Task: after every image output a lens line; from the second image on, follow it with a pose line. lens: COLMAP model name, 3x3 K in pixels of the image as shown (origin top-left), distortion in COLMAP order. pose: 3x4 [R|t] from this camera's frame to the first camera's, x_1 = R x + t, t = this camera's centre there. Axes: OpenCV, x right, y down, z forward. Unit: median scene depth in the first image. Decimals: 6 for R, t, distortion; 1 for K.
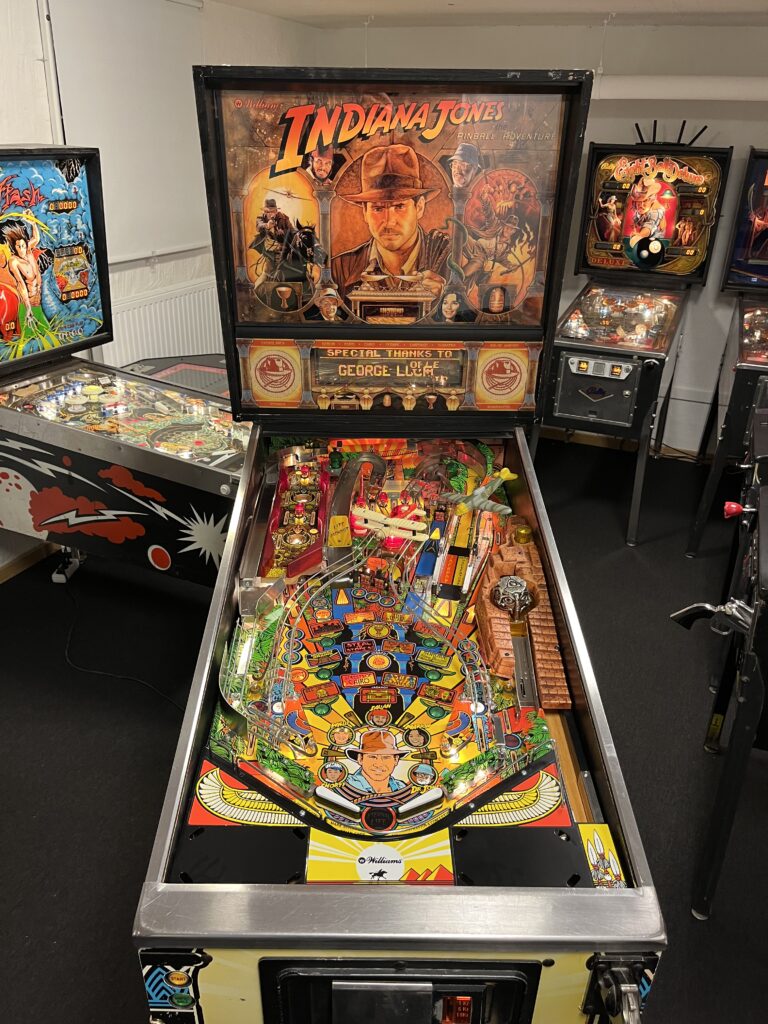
lens RADIAL K [[787.3, 0, 379.3], [0, 787.3, 503.4], [0, 0, 1]] dist [0.050987, -0.090760]
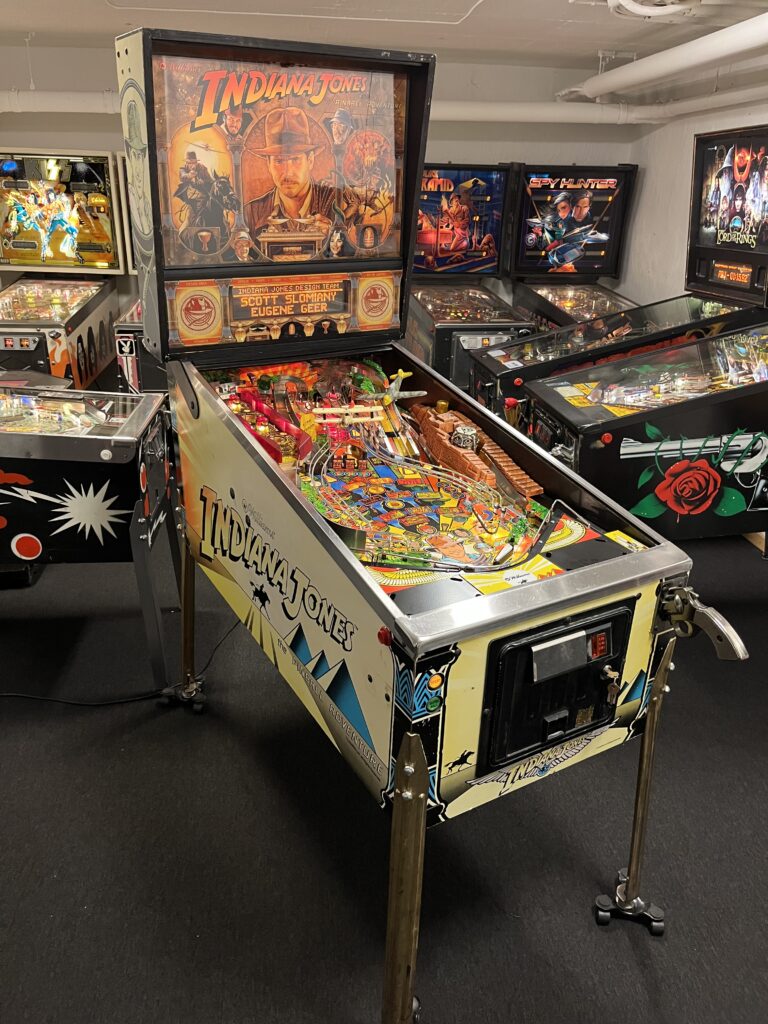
lens RADIAL K [[787.3, 0, 384.9], [0, 787.3, 513.4], [0, 0, 1]] dist [0.050987, -0.090760]
pose [[0.865928, -0.195346, 0.460444, -0.573640], [0.213548, 0.976848, 0.012827, 0.187454], [-0.452290, 0.087220, 0.887596, -0.106899]]
